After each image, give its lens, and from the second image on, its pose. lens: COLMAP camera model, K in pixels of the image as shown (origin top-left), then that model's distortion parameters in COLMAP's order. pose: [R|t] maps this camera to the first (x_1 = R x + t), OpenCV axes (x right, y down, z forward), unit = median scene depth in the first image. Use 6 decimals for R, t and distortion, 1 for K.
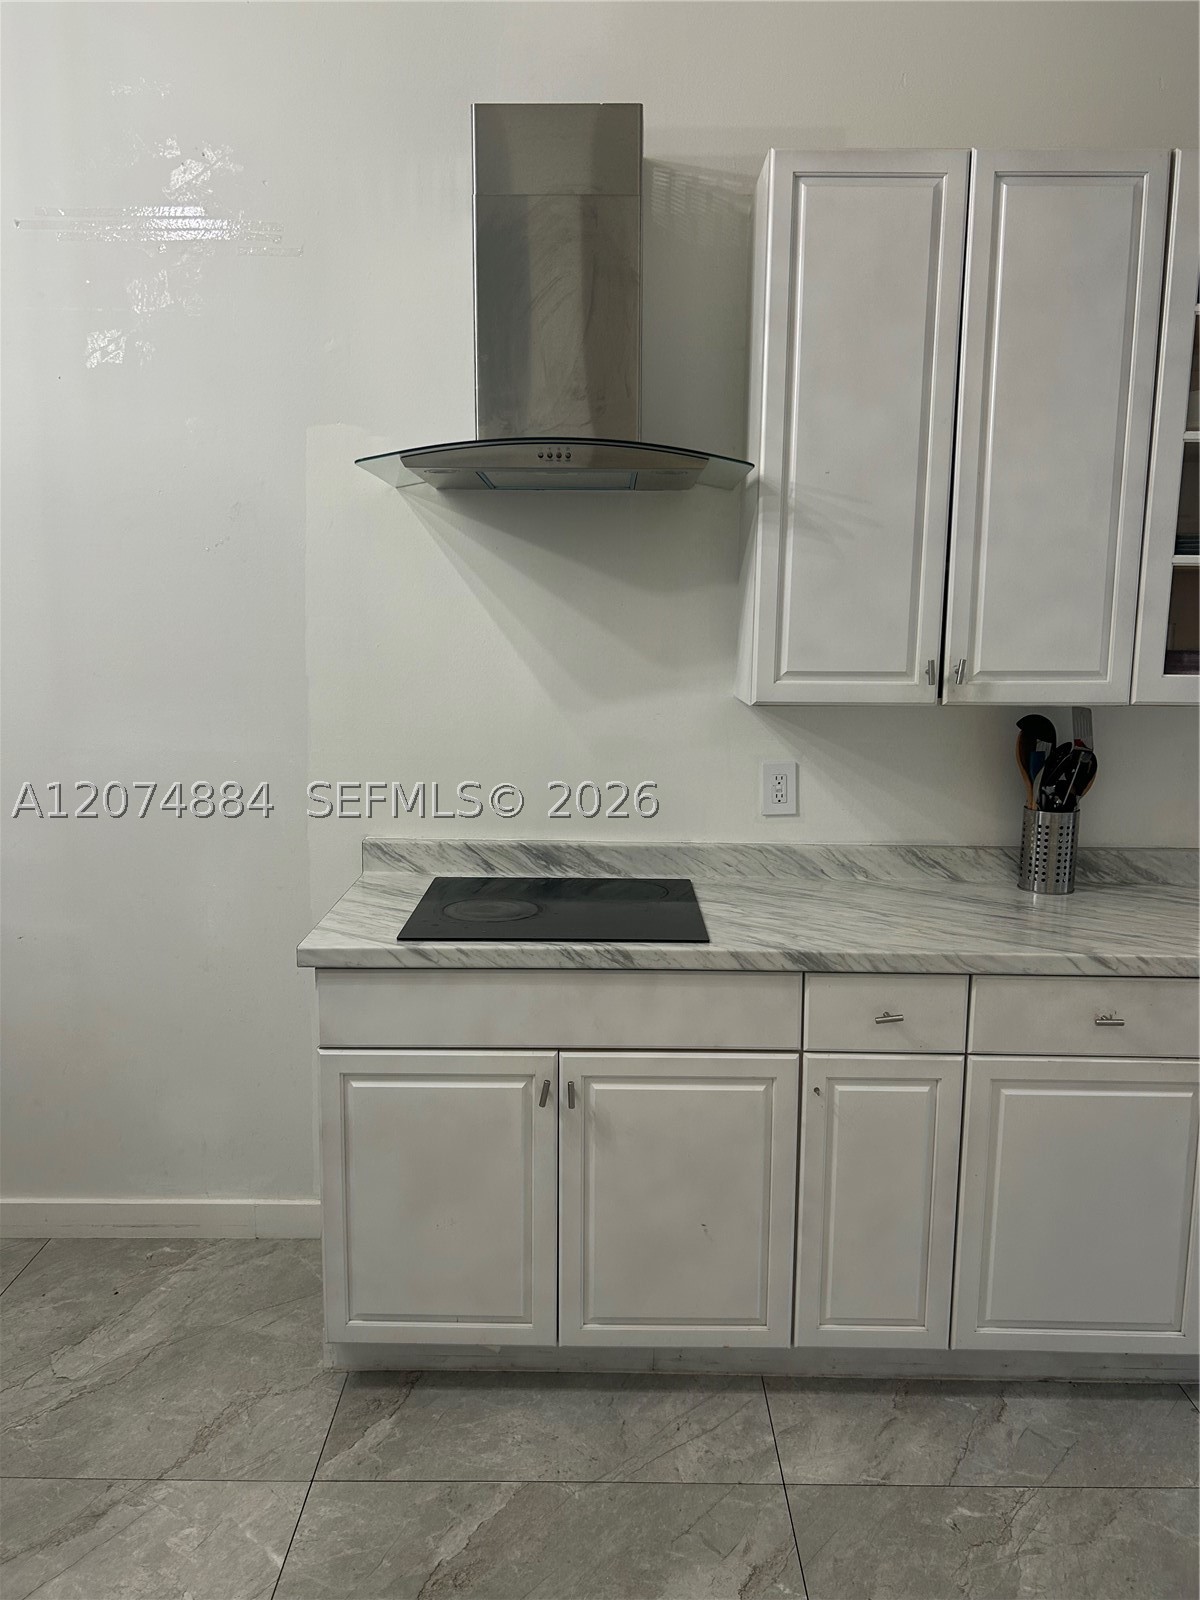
lens RADIAL K [[1204.5, 0, 596.1], [0, 1204.5, 801.3], [0, 0, 1]] dist [0.031315, -0.047296]
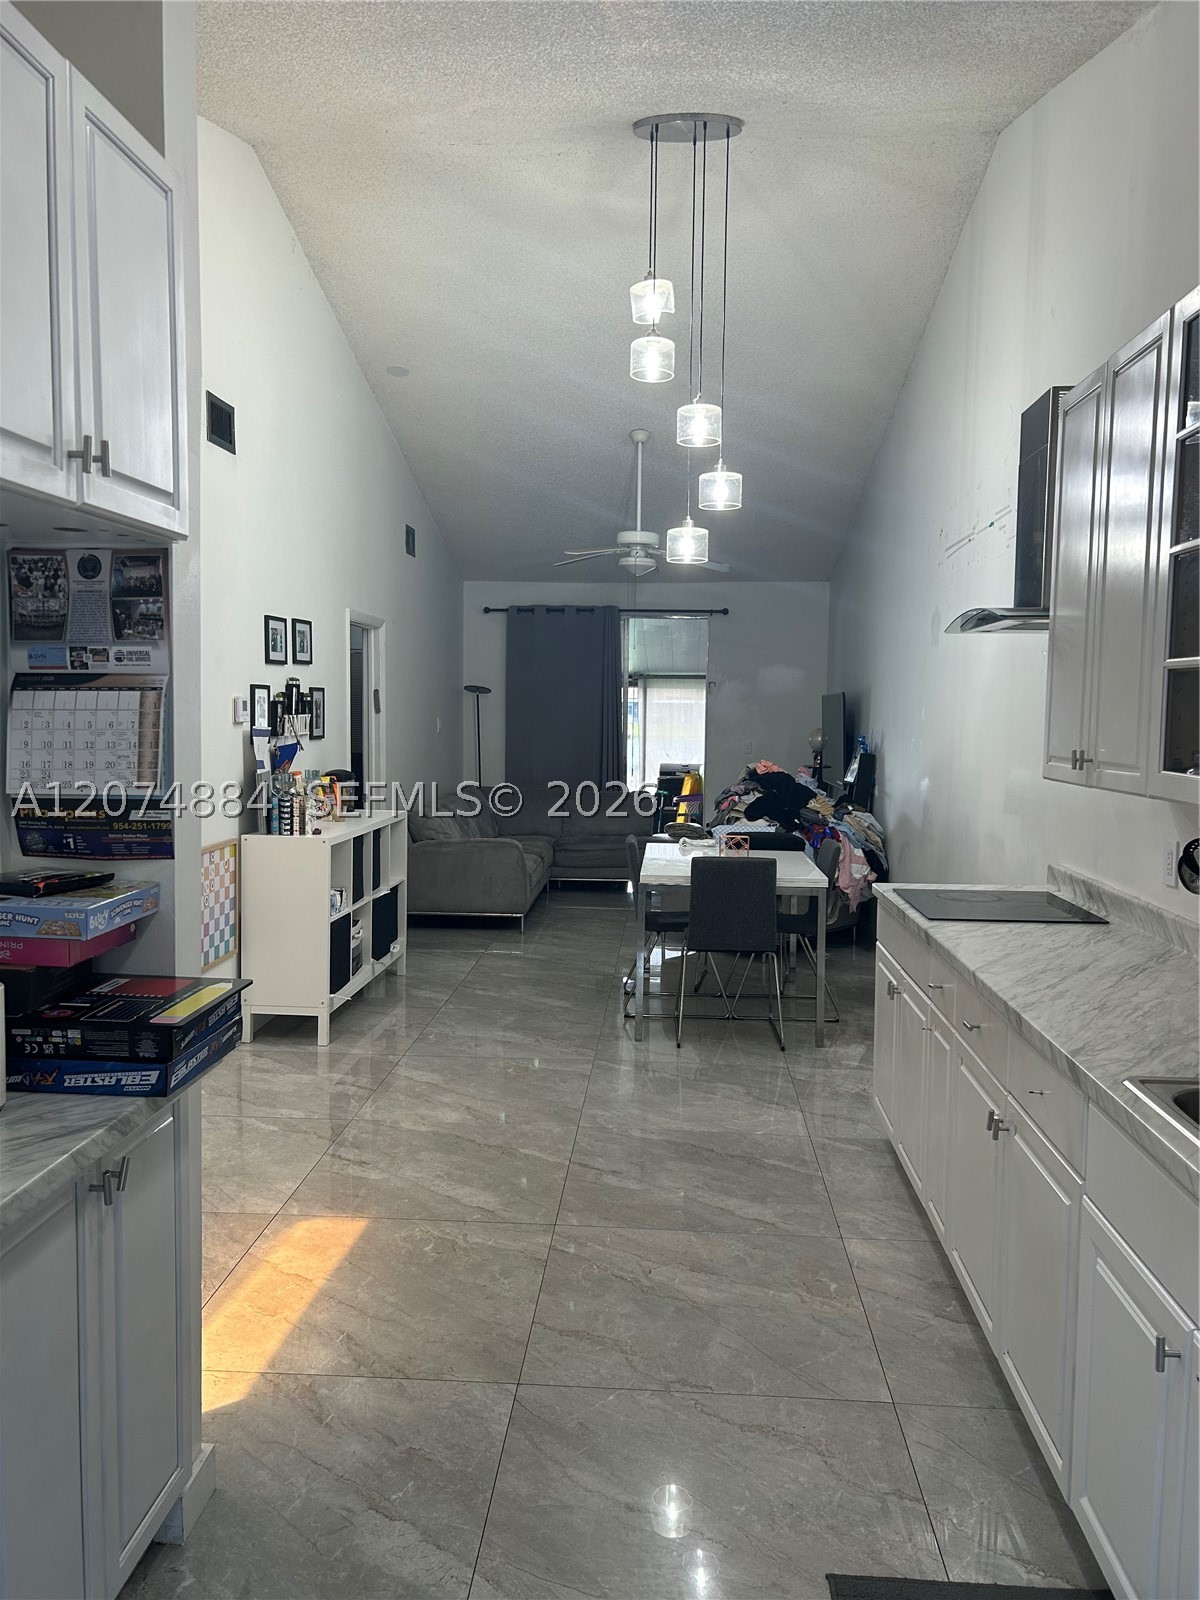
lens RADIAL K [[1204.5, 0, 594.5], [0, 1204.5, 815.5], [0, 0, 1]] dist [0.031315, -0.047296]
pose [[-0.063384, 0.081371, -0.994666, 1.672365], [-0.165055, 0.982090, 0.090860, -0.088060], [0.984246, 0.169934, -0.048819, 0.618059]]
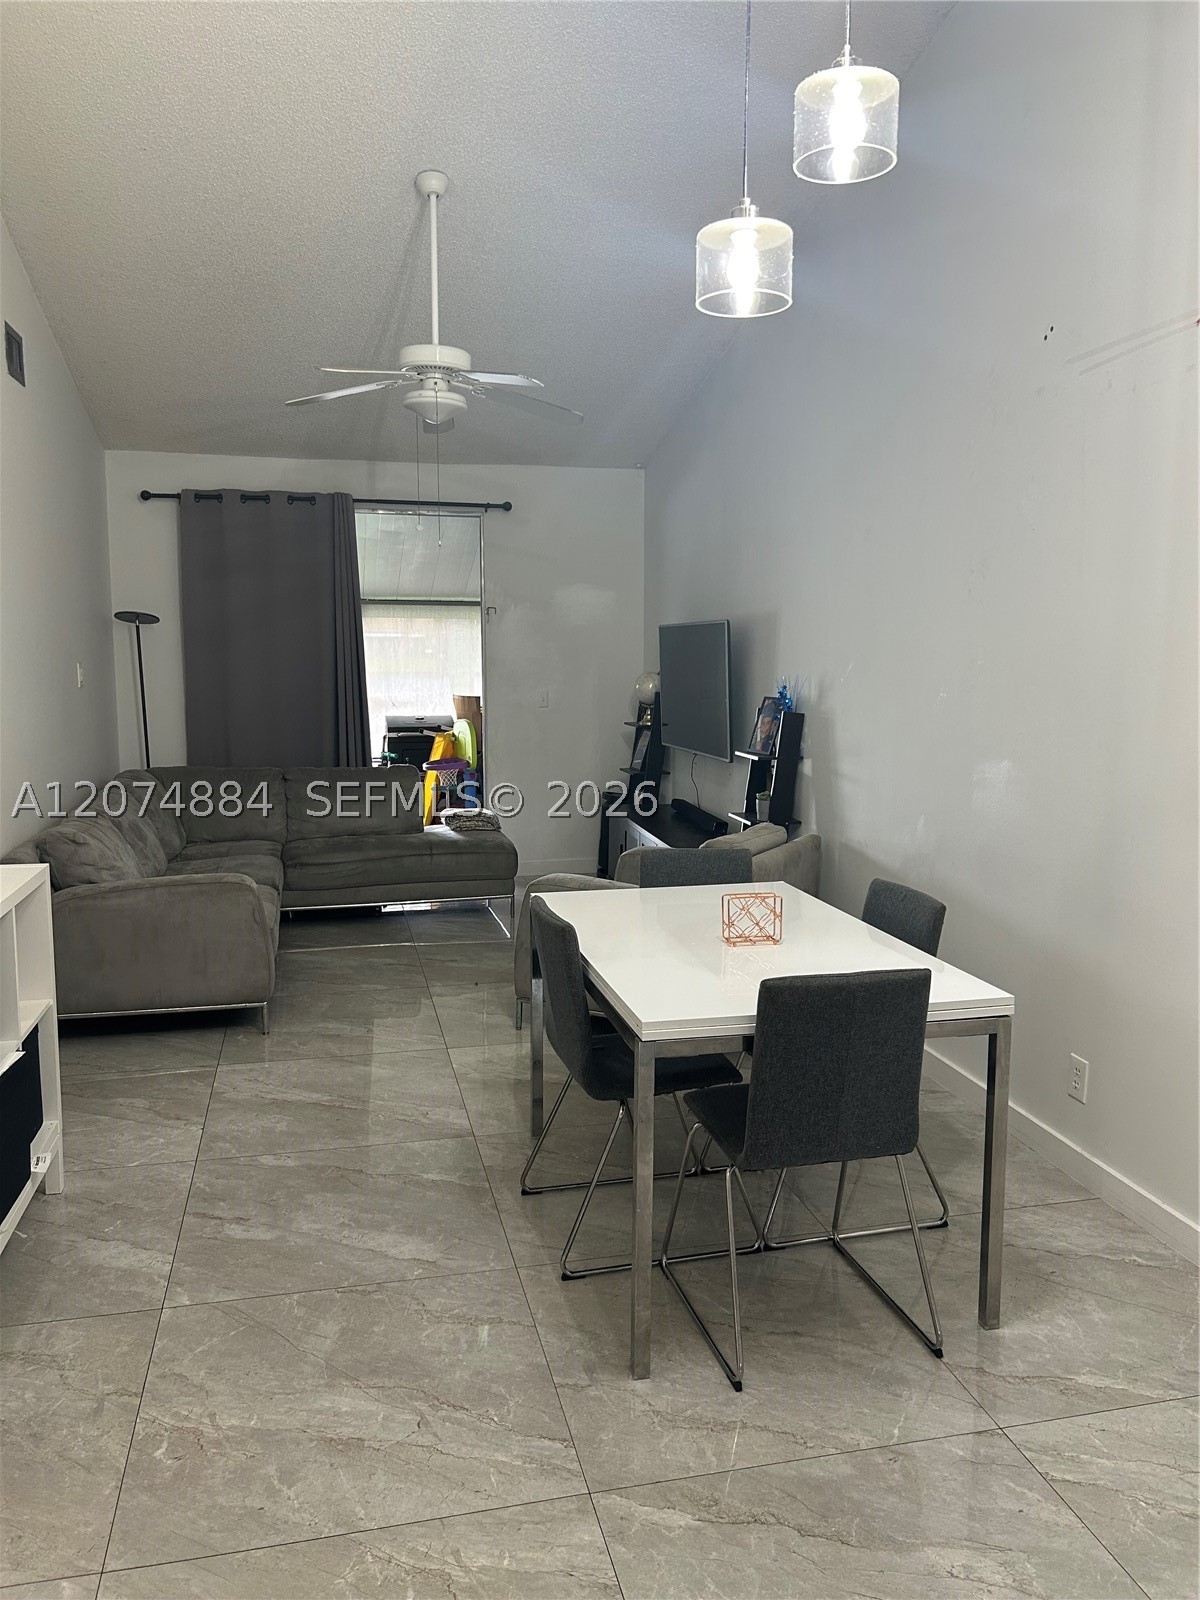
lens RADIAL K [[1204.5, 0, 600.5], [0, 1204.5, 803.0], [0, 0, 1]] dist [0.031315, -0.047296]
pose [[0.233228, 0.121337, -0.964822, 0.299048], [-0.149848, 0.984818, 0.087629, -0.050089], [0.960807, 0.124139, 0.247869, 0.286052]]
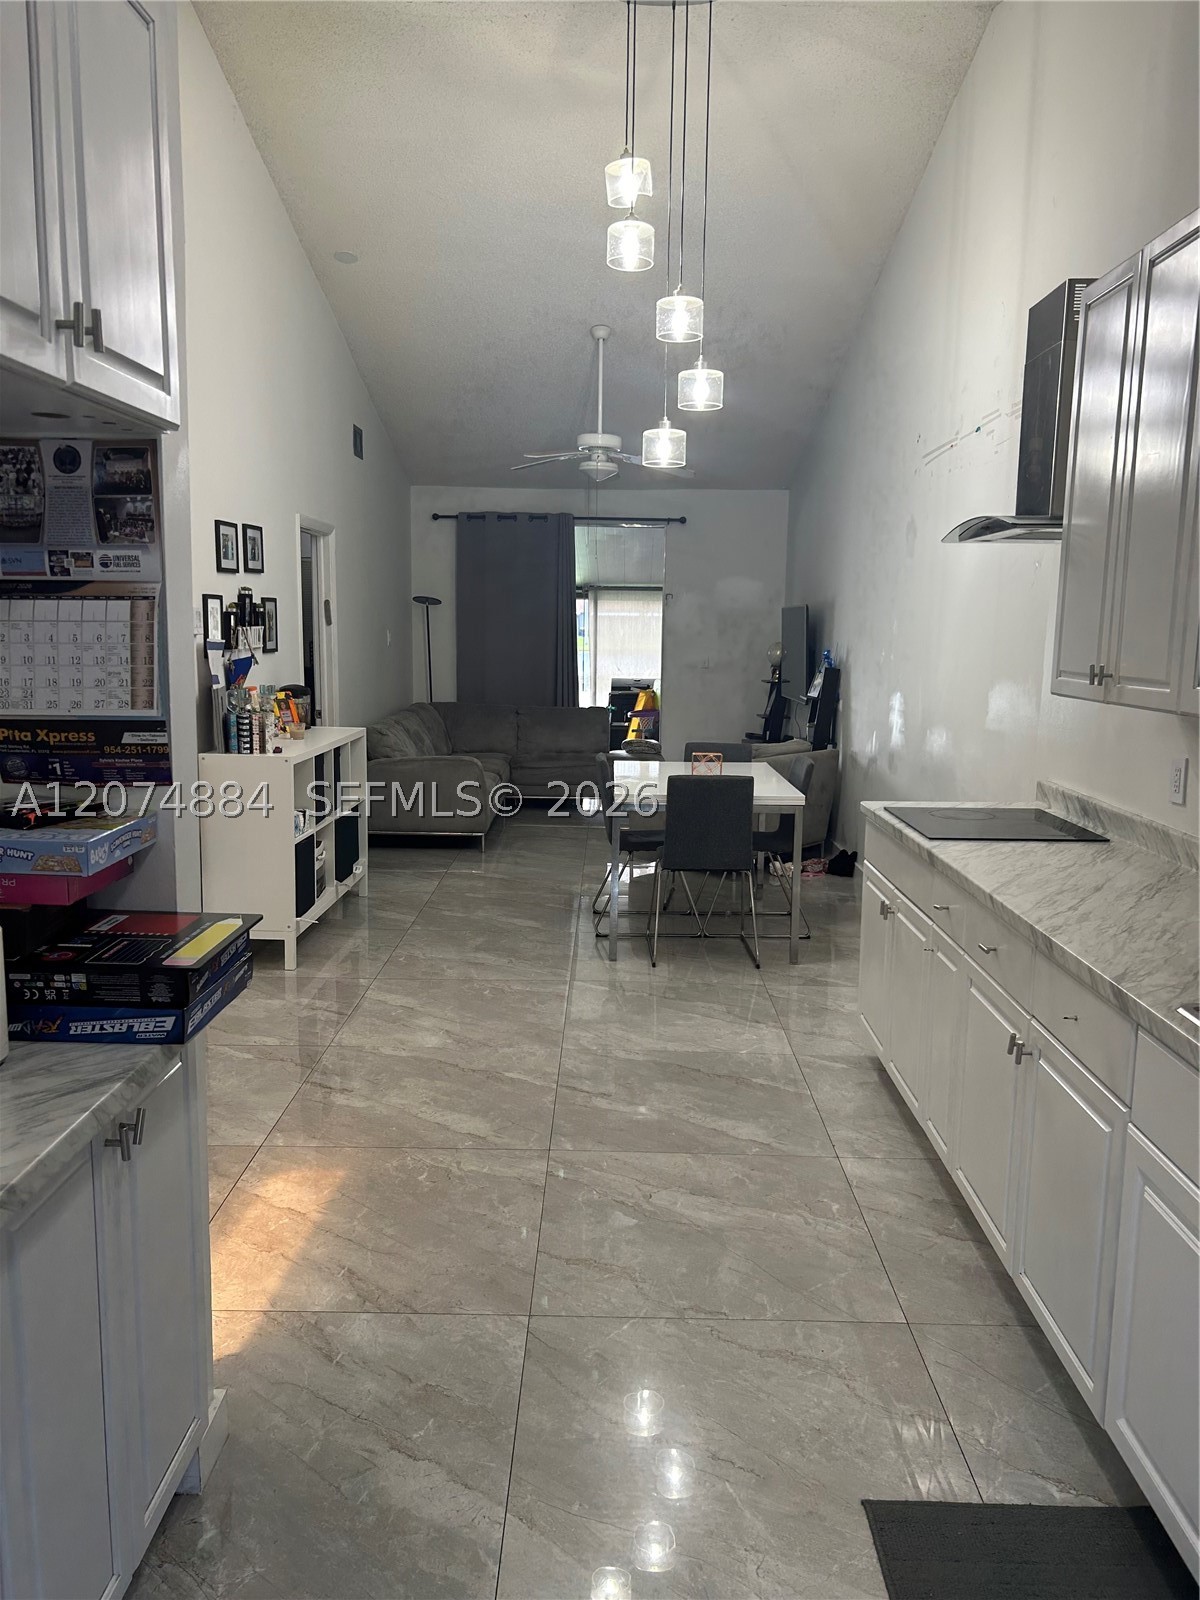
lens RADIAL K [[1204.5, 0, 597.8], [0, 1204.5, 825.7], [0, 0, 1]] dist [0.031315, -0.047296]
pose [[-0.007099, 0.160672, -0.986982, 1.614222], [-0.167273, 0.972909, 0.159584, -0.075825], [0.985885, 0.166229, 0.019970, 0.541376]]
